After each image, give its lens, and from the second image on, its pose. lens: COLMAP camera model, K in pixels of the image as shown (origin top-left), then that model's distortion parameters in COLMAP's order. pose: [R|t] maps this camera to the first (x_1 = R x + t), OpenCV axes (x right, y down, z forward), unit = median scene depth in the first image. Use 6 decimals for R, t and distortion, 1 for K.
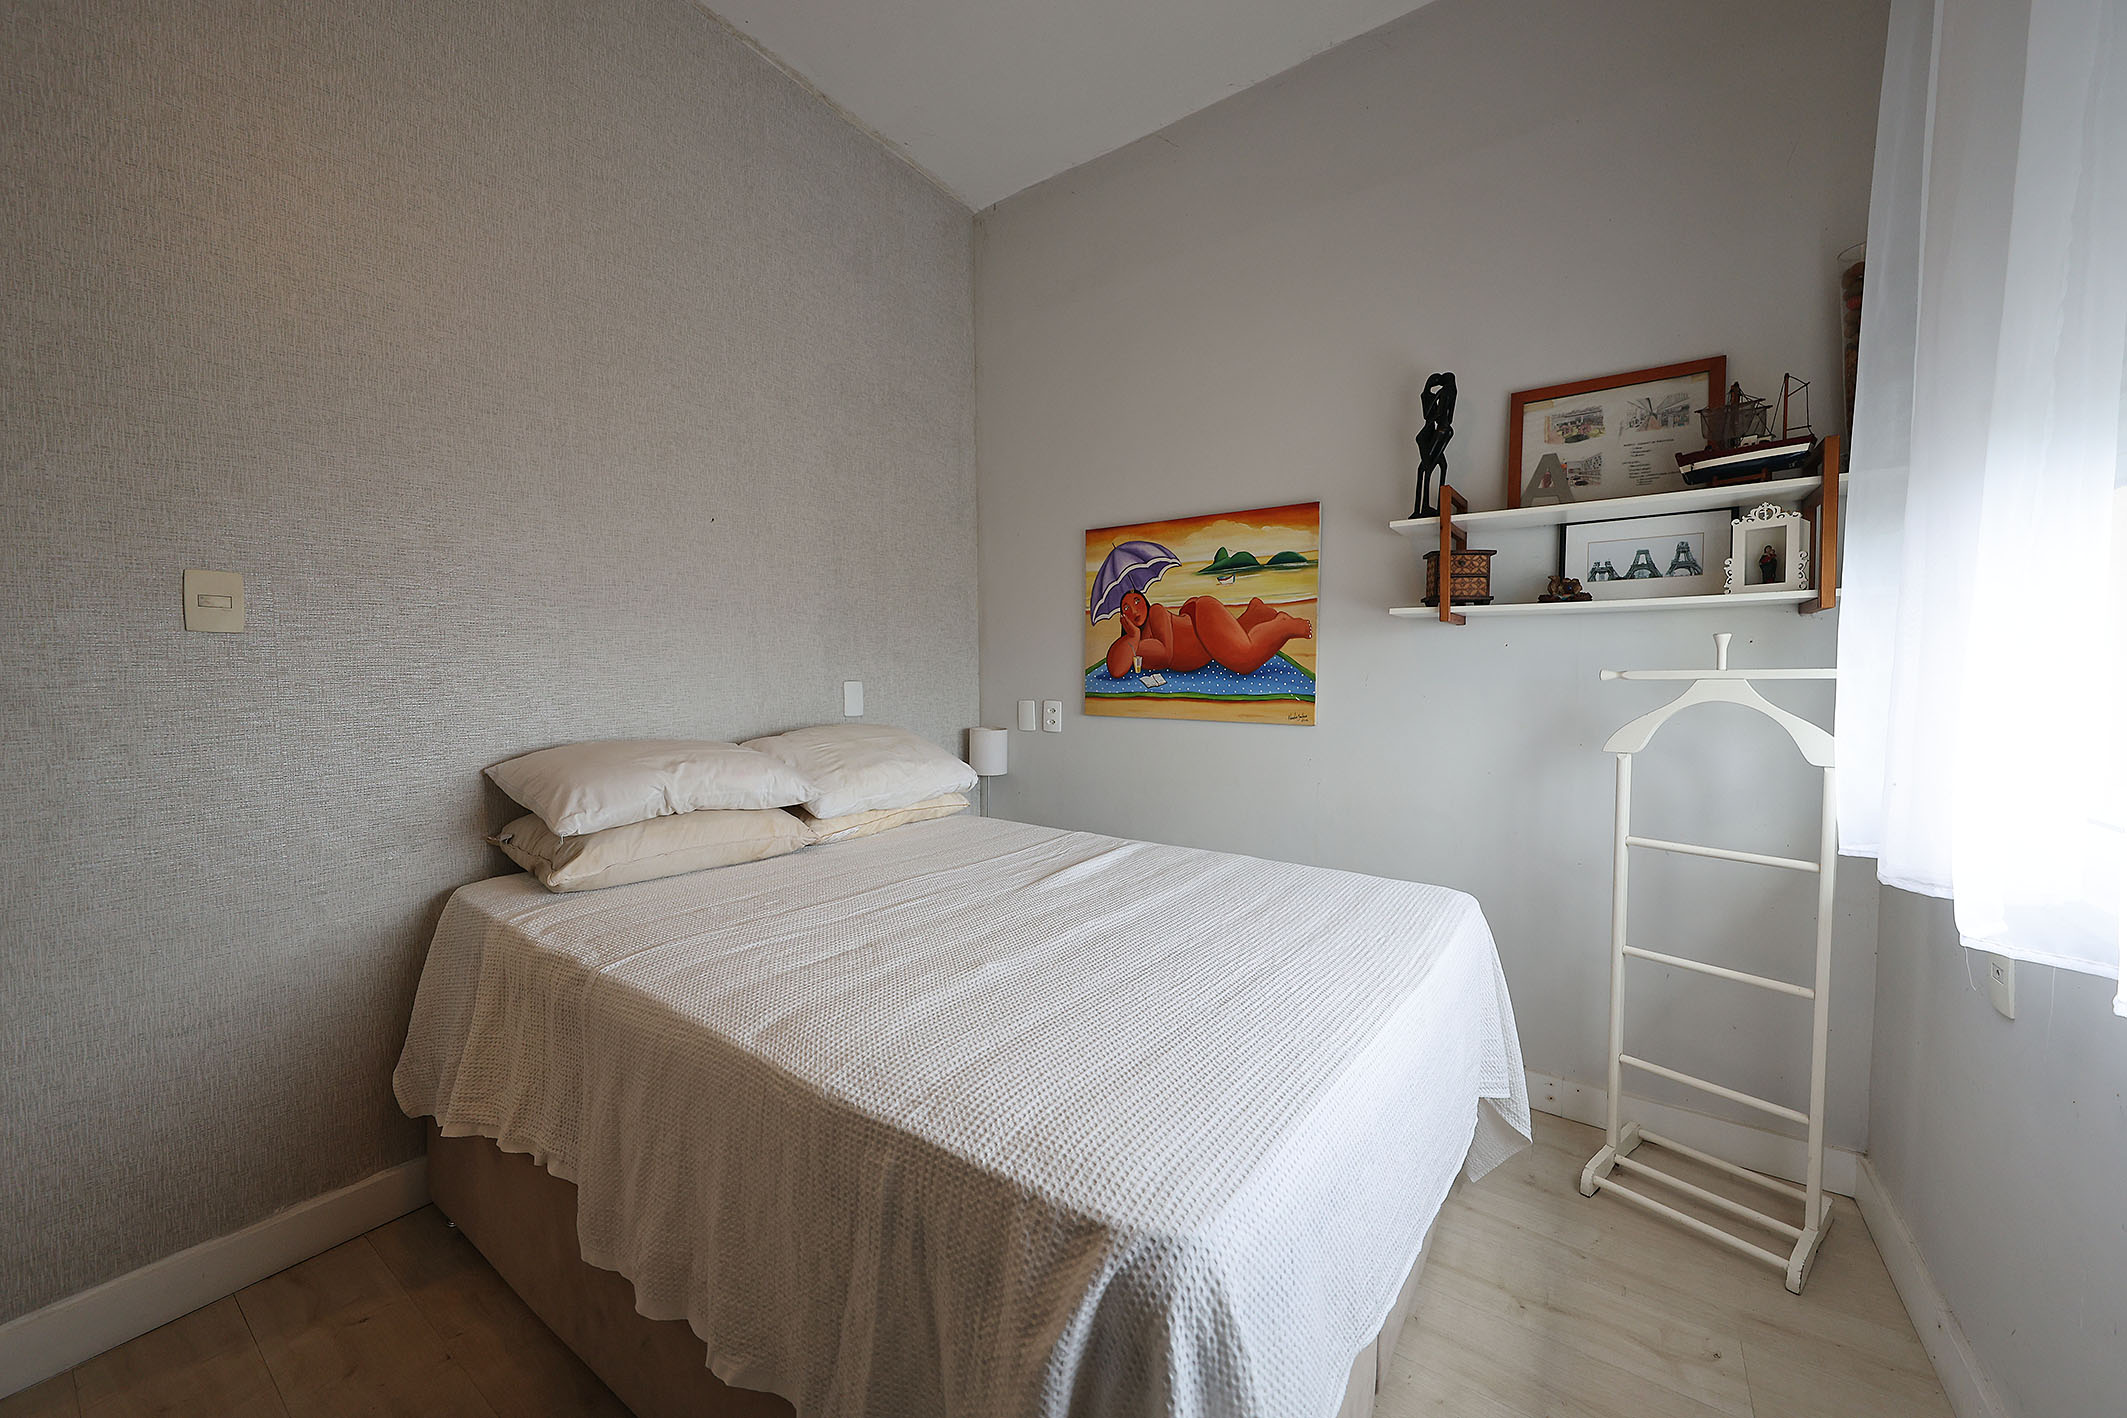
lens RADIAL K [[777.9, 0, 1065.5], [0, 777.9, 711.9], [0, 0, 1]] dist [-0.001068, -0.000092]
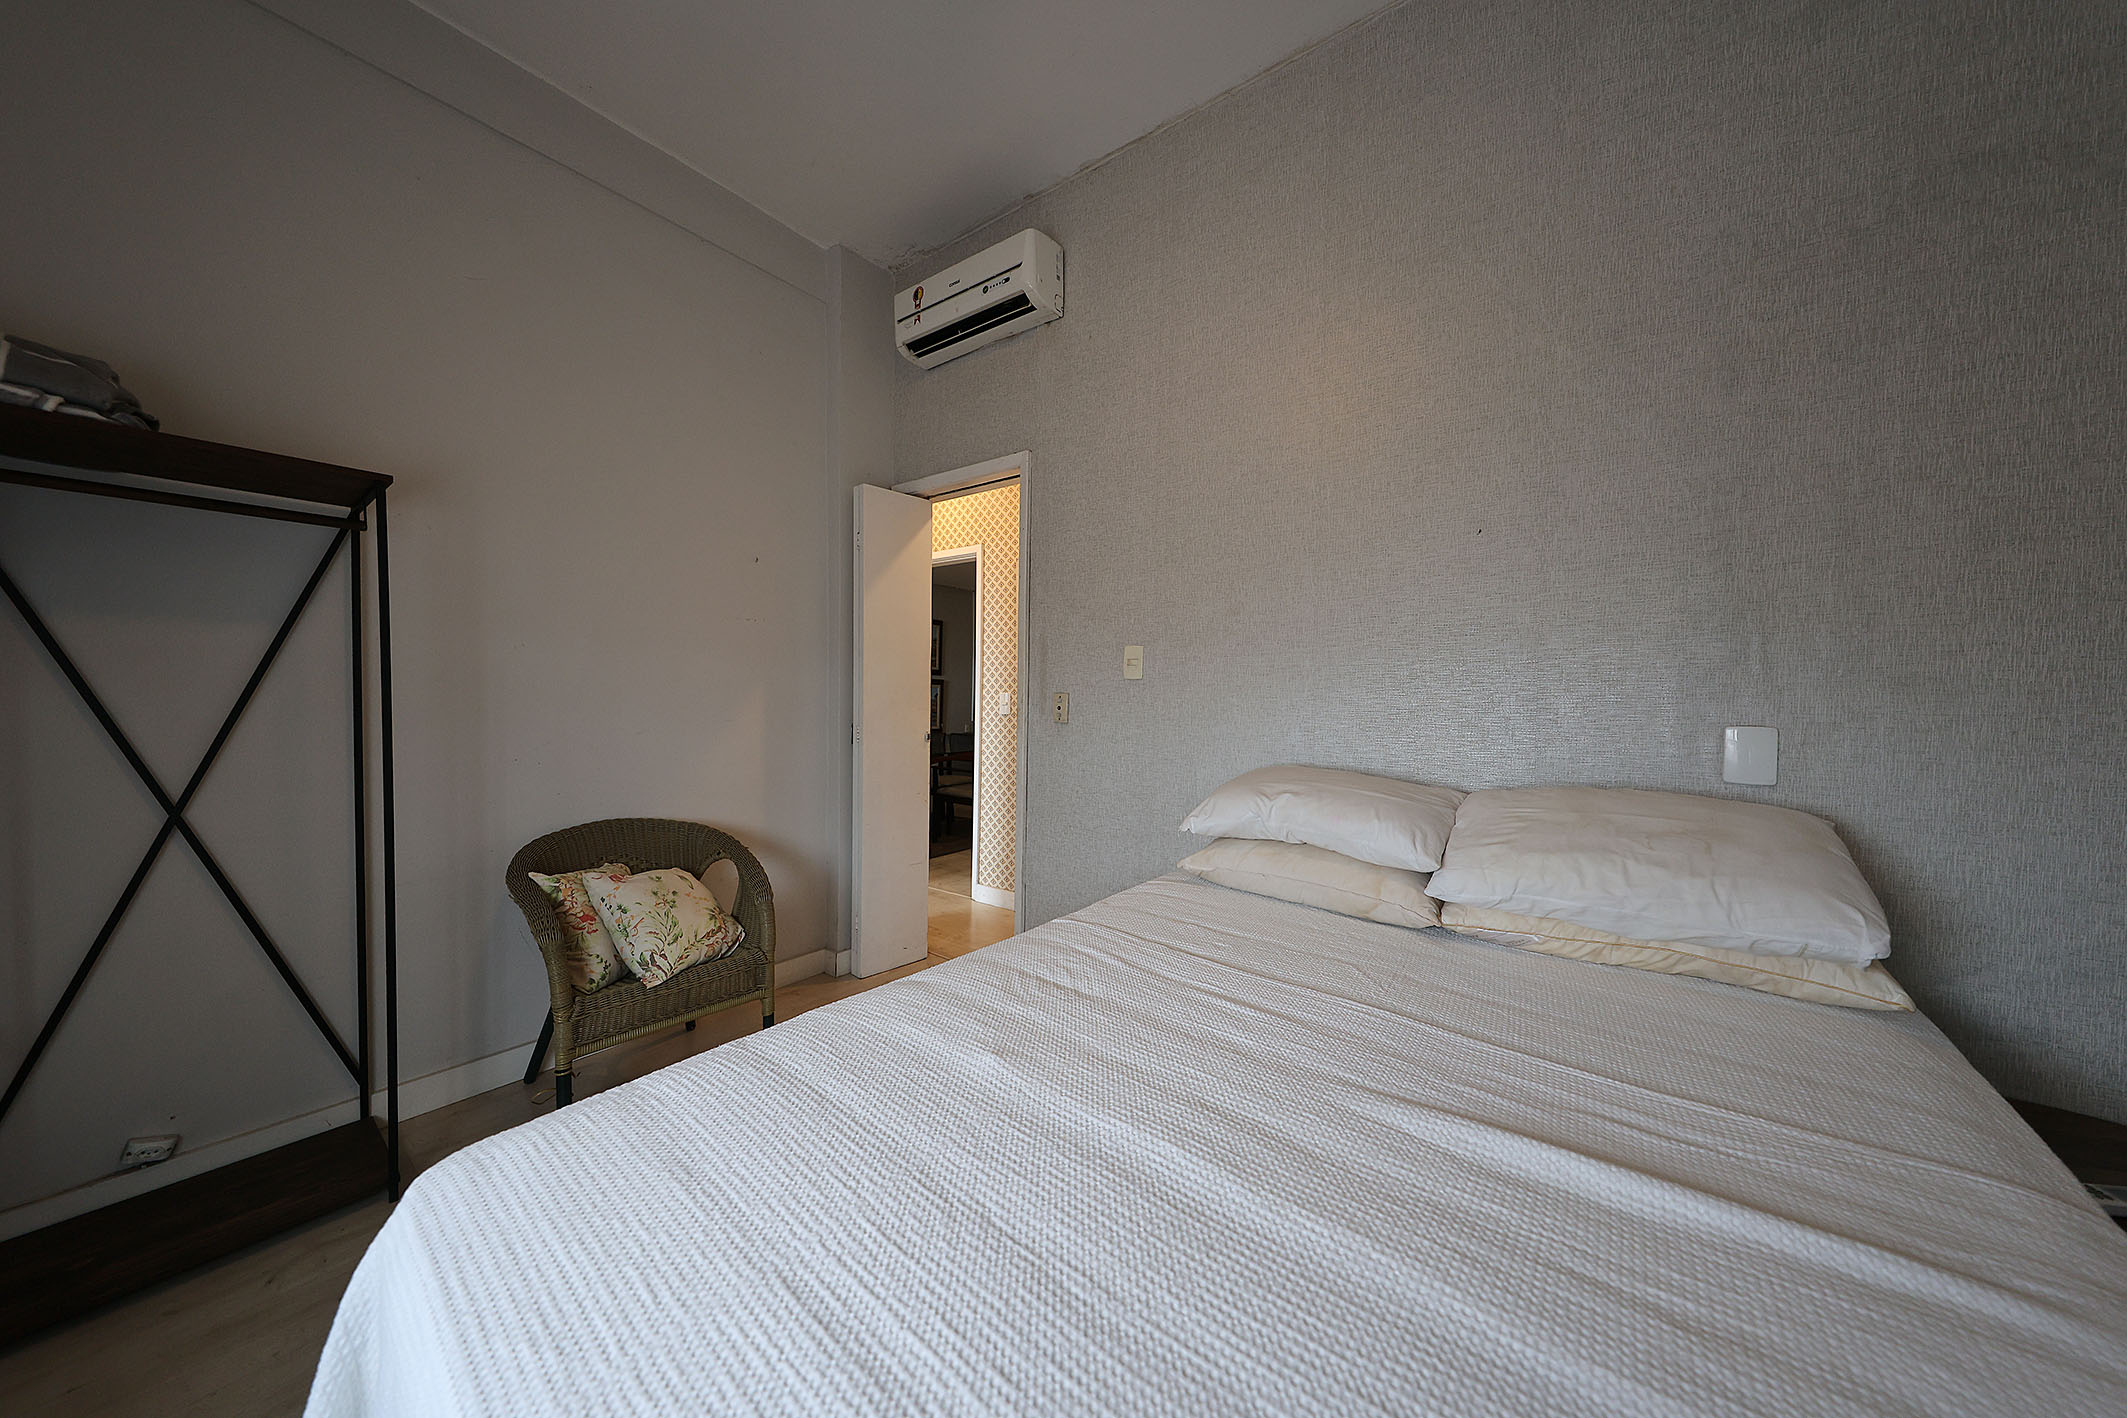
lens RADIAL K [[687.3, 0, 1063.5], [0, 687.3, 709.0], [0, 0, 1]] dist [0.000292, 0.000038]
pose [[-0.033695, 0.023321, -0.999160, 0.289410], [-0.063887, 0.997633, 0.025440, -0.034007], [0.997388, 0.064690, -0.032125, 0.493317]]
